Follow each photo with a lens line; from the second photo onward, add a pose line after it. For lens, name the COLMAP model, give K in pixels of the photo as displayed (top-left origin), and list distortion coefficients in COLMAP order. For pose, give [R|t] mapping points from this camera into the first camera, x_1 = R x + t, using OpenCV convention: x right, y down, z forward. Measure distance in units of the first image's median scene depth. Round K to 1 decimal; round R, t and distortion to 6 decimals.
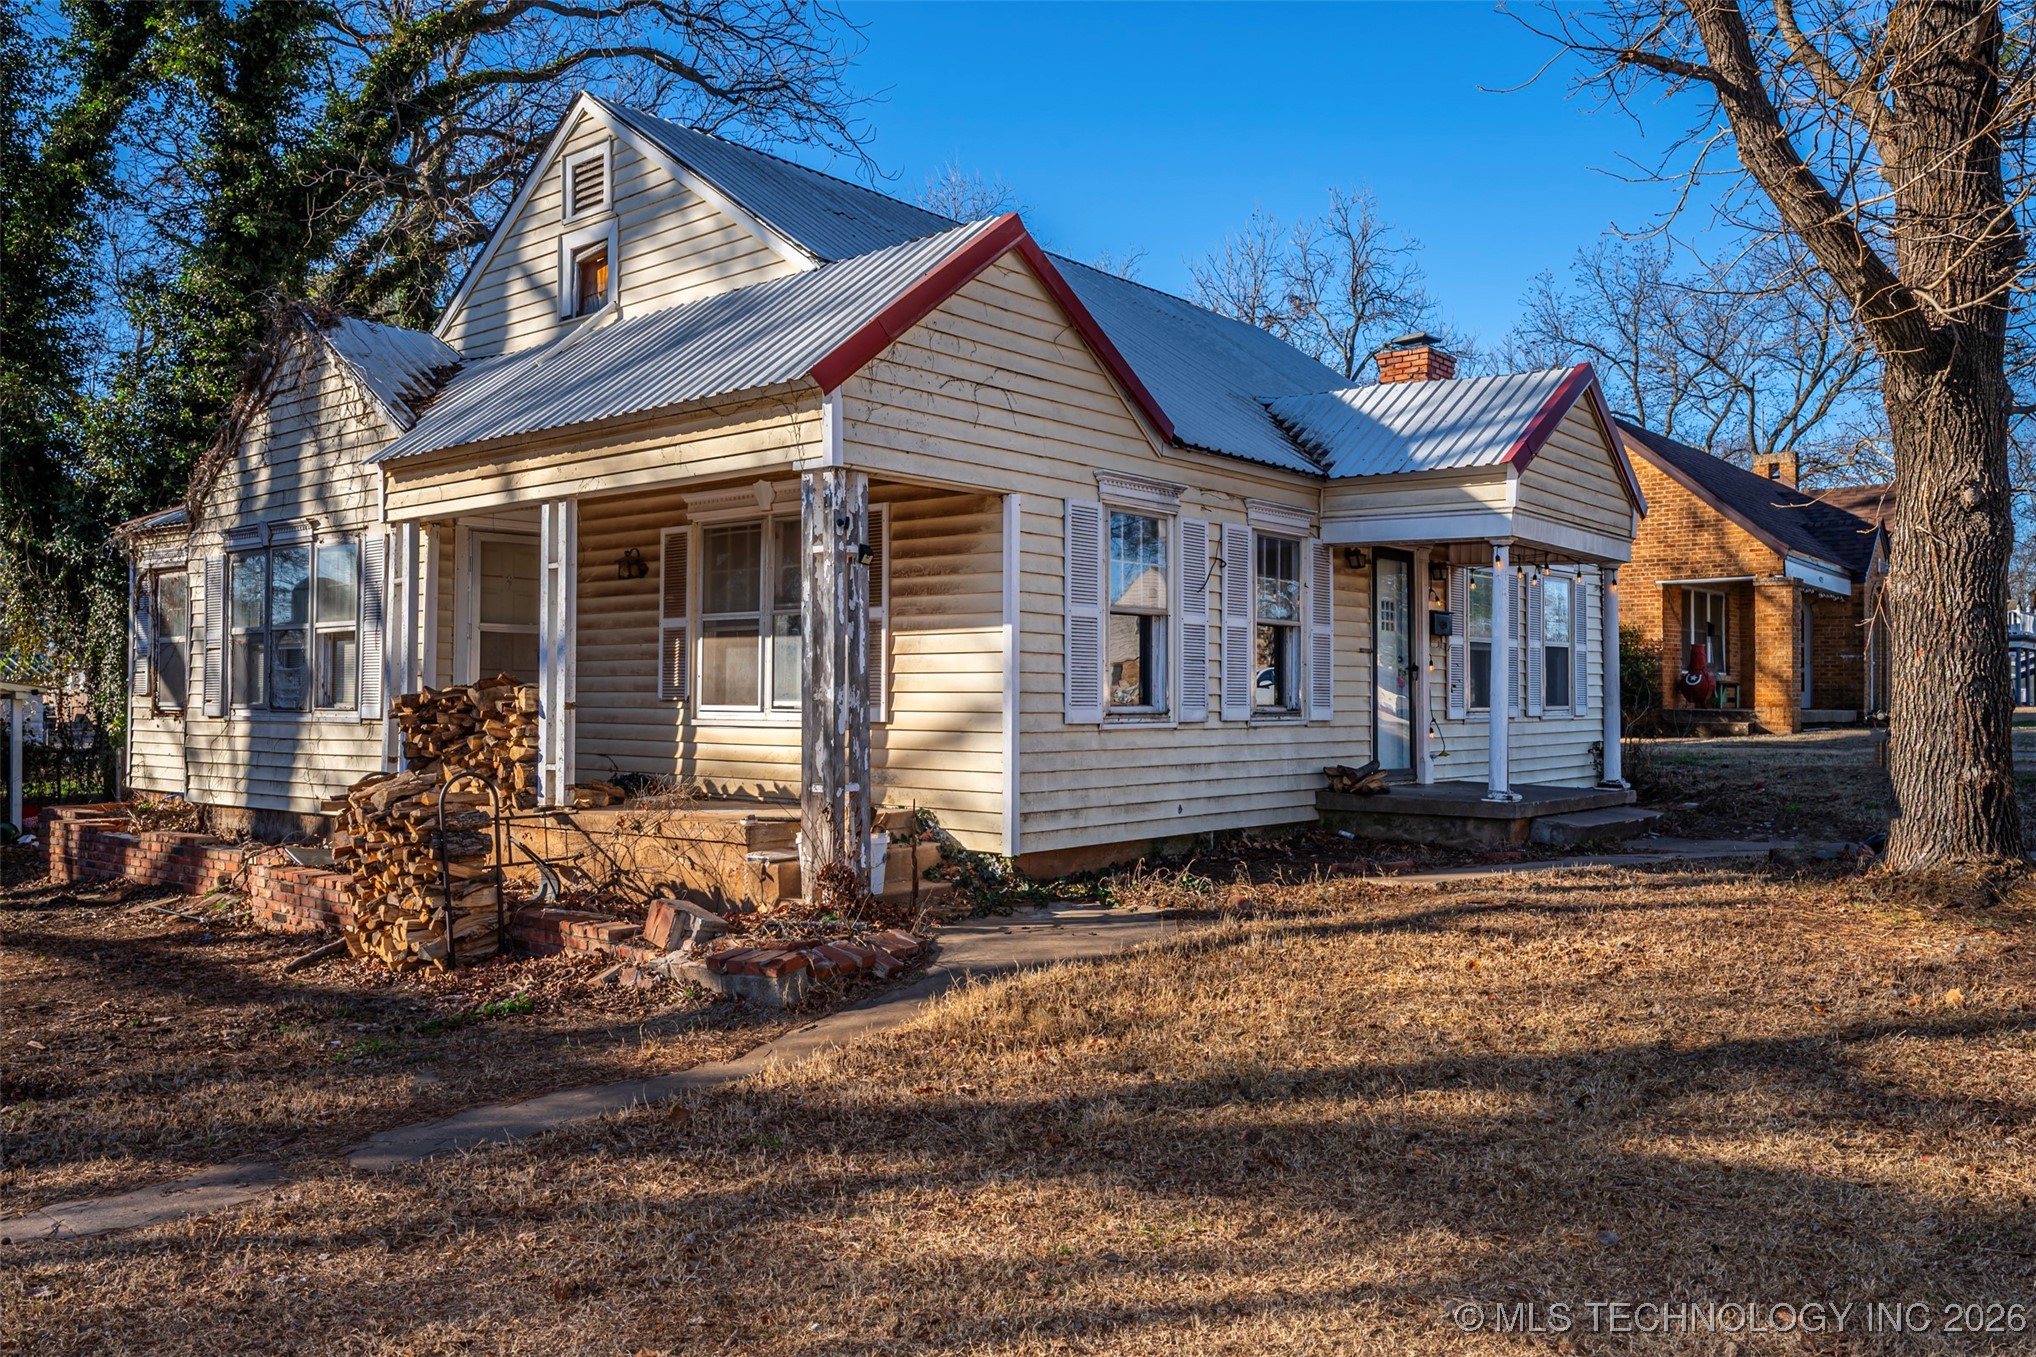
lens RADIAL K [[1525.5, 0, 1010.8], [0, 1525.5, 672.9], [0, 0, 1]] dist [-0.001919, -0.003695]
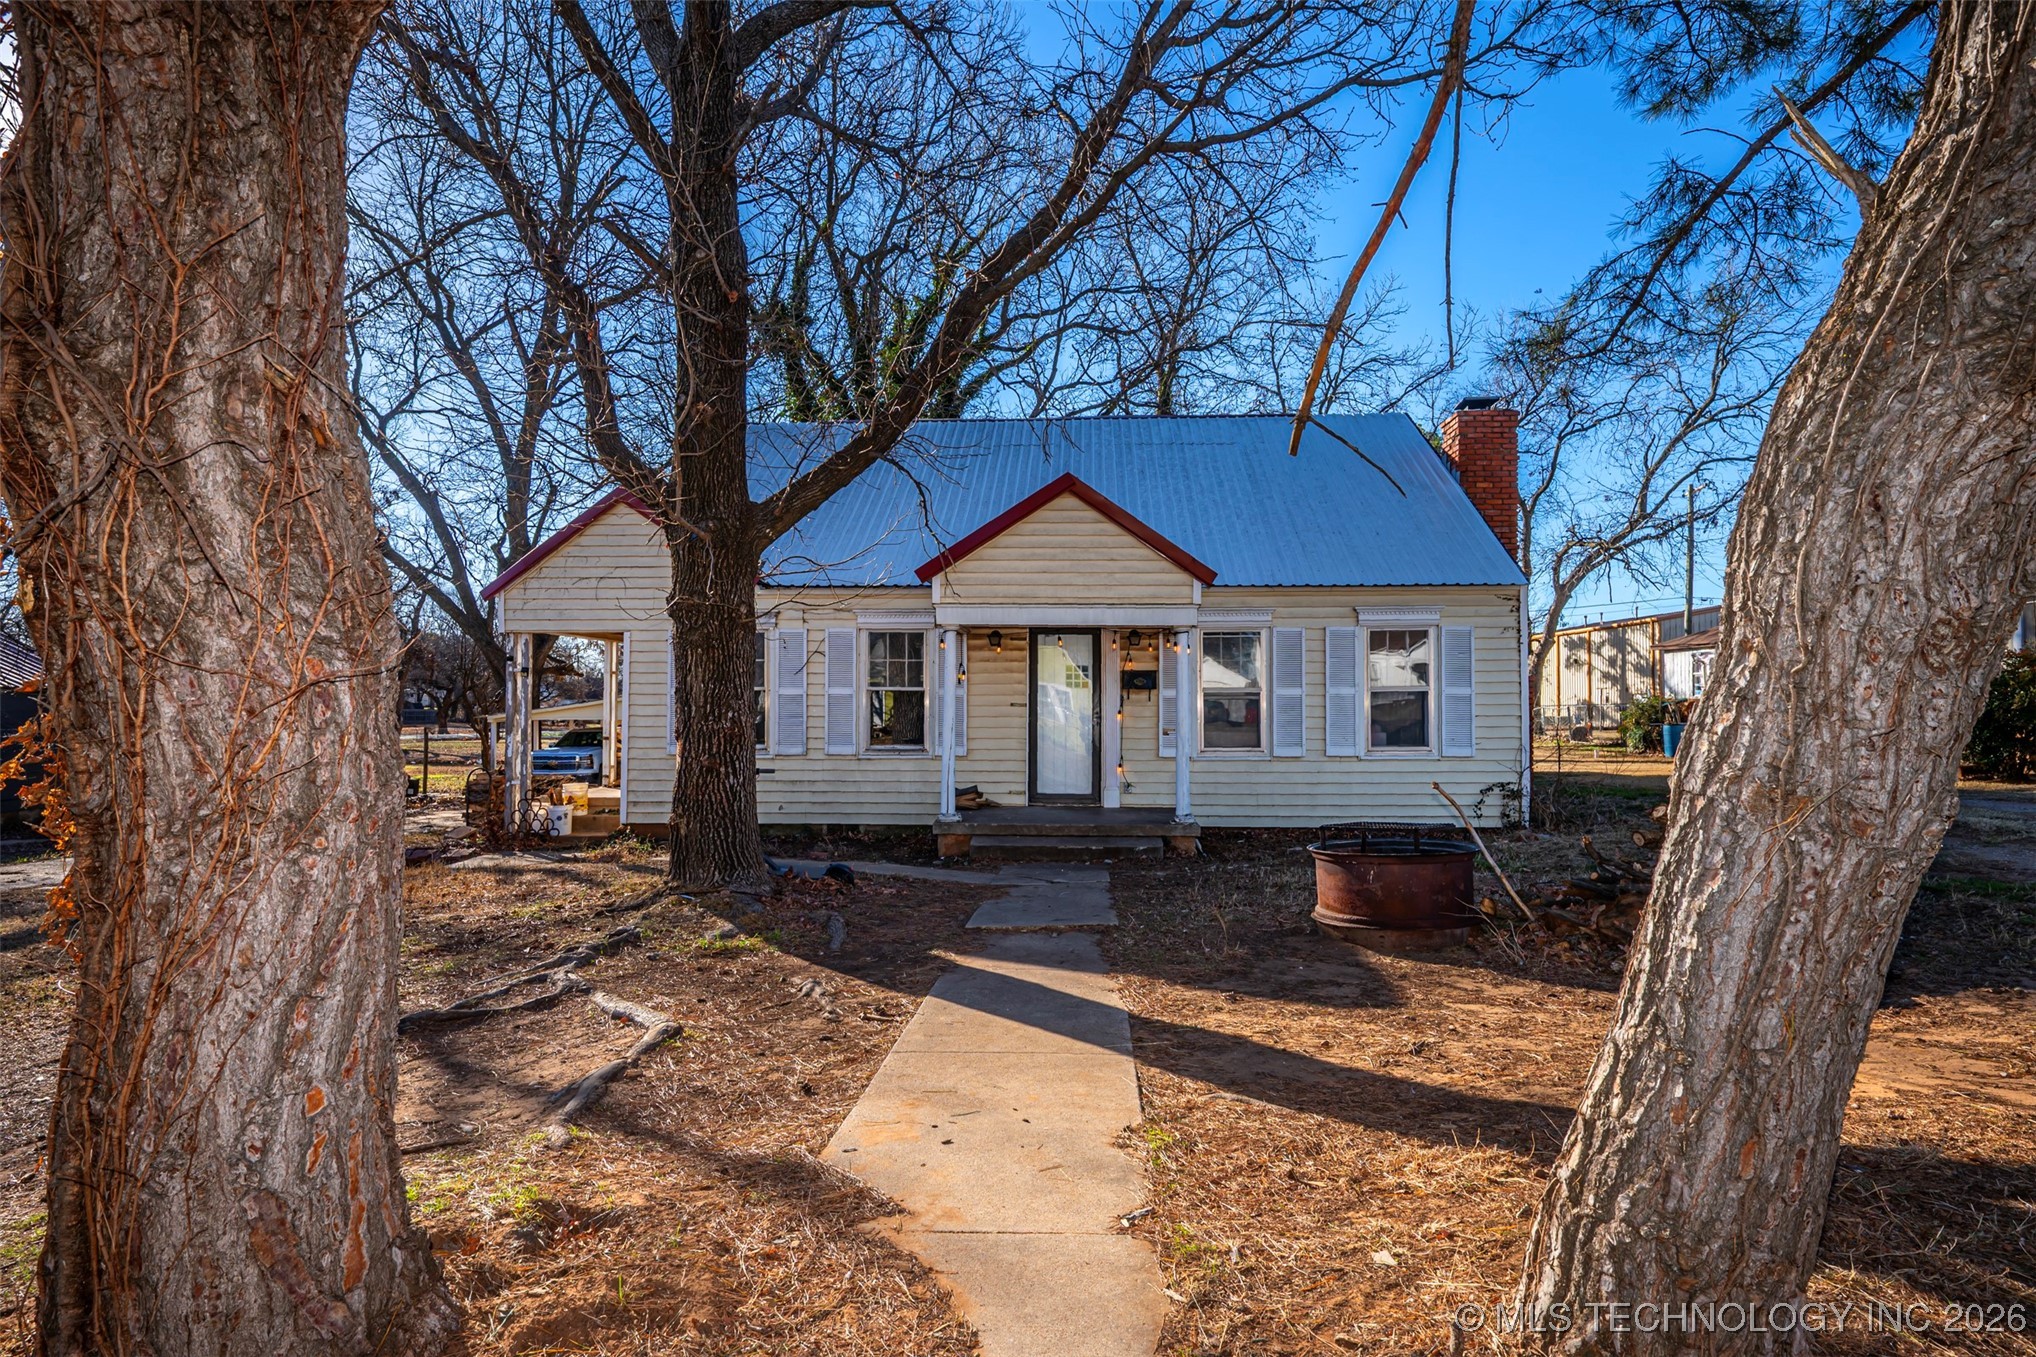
lens RADIAL K [[1105.3, 0, 1020.3], [0, 1105.3, 680.6], [0, 0, 1]] dist [-0.003447, -0.000092]
pose [[0.610370, -0.020883, -0.791841, 1.012474], [0.013964, 0.999781, -0.015603, -0.020549], [0.791993, -0.001534, 0.610528, 0.398347]]
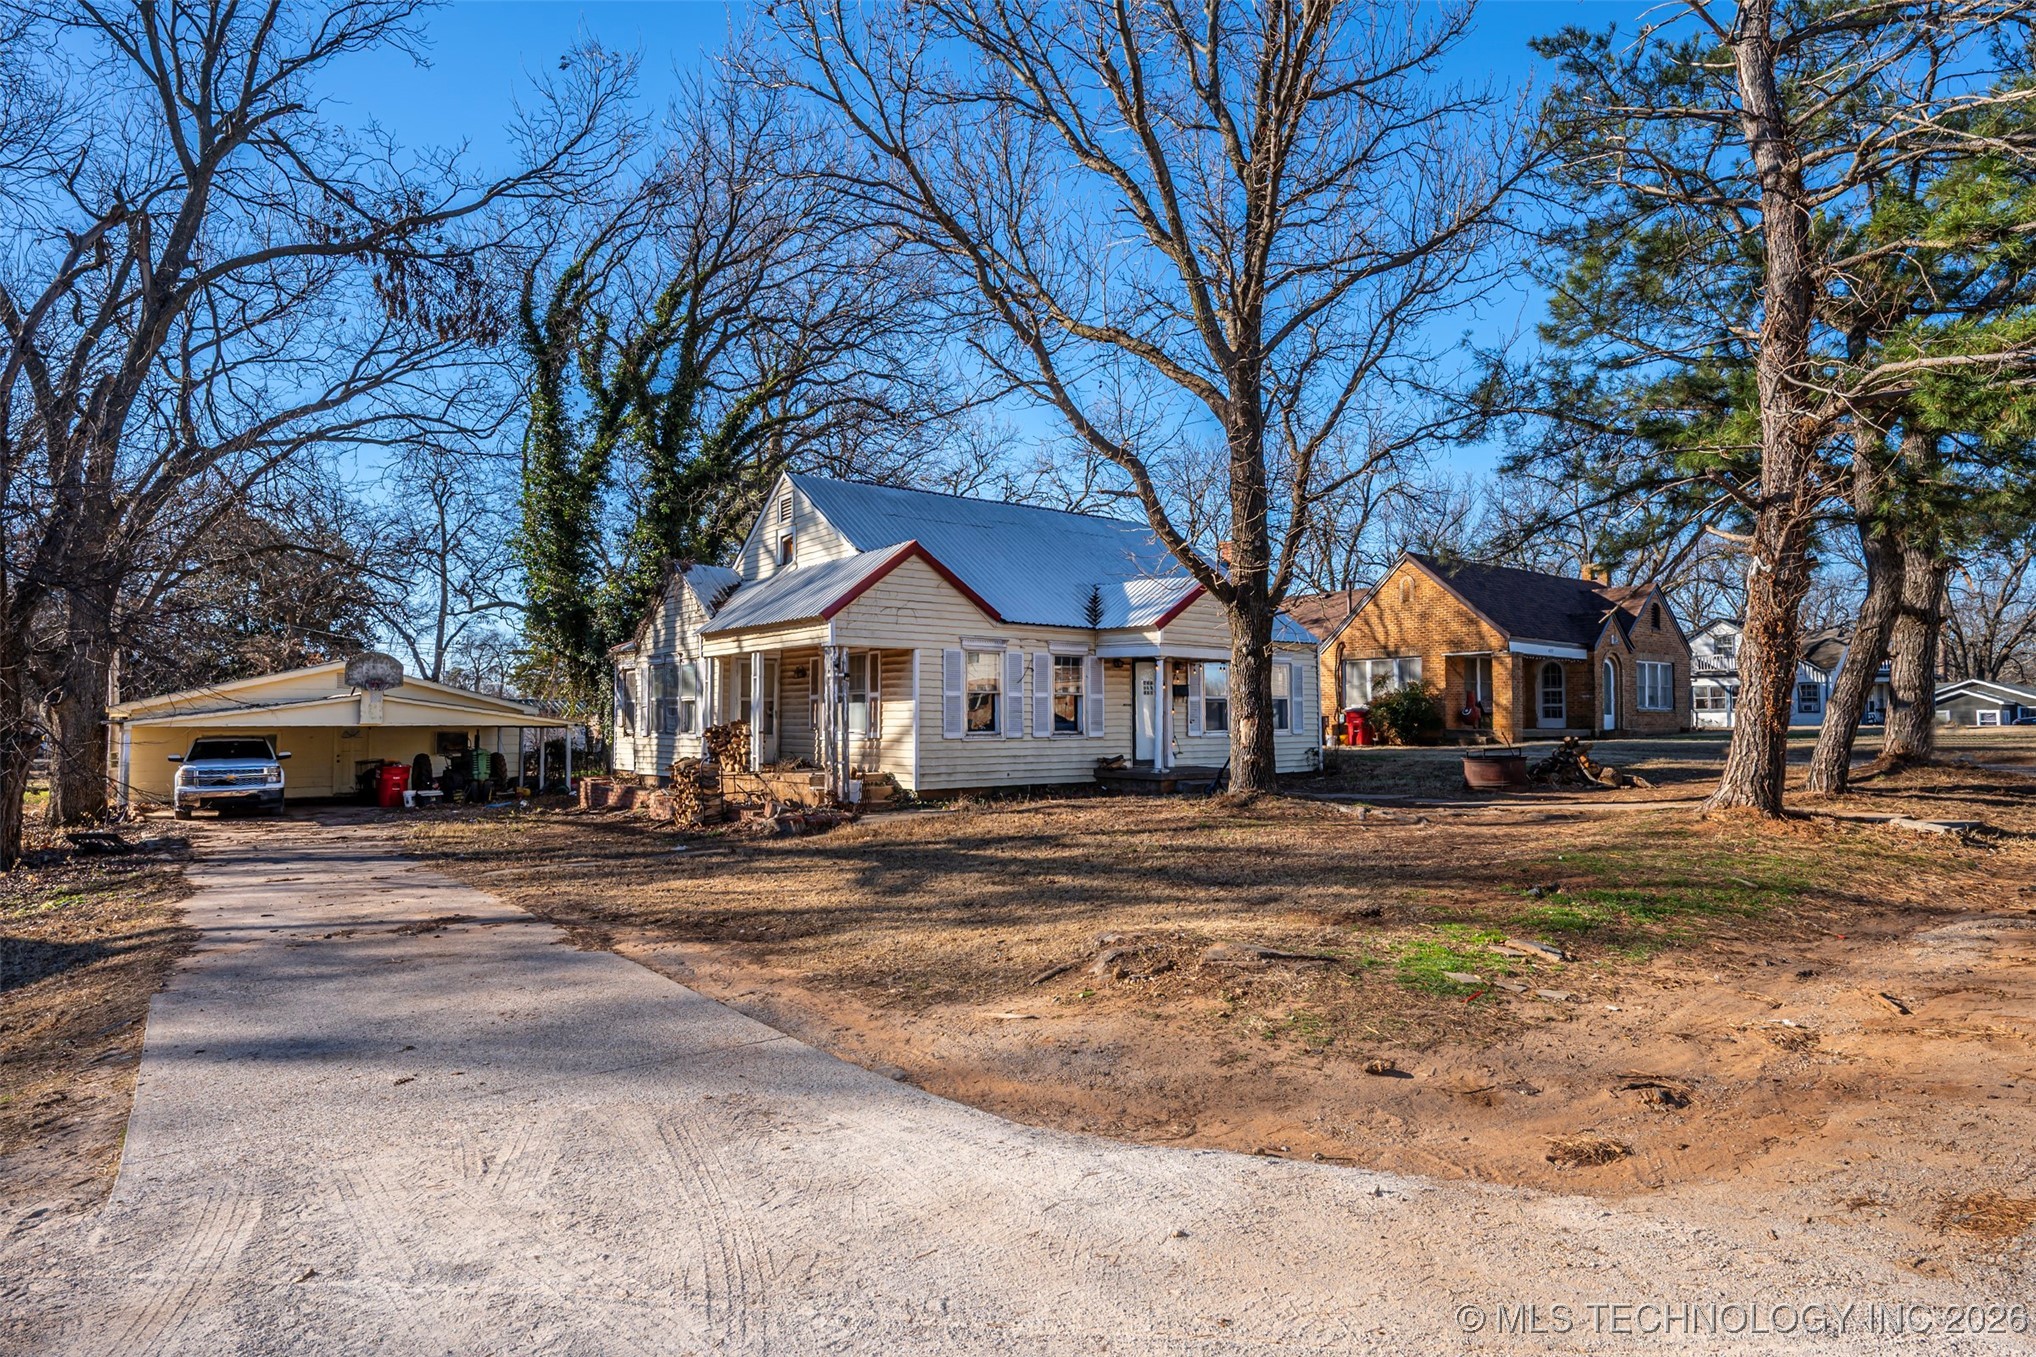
lens RADIAL K [[1105.3, 0, 1031.2], [0, 1105.3, 687.2], [0, 0, 1]] dist [-0.003447, -0.000092]
pose [[0.982483, -0.010225, -0.186071, 0.390037], [0.007809, 0.999875, -0.013713, -0.019144], [0.186188, 0.012019, 0.982441, -0.572981]]
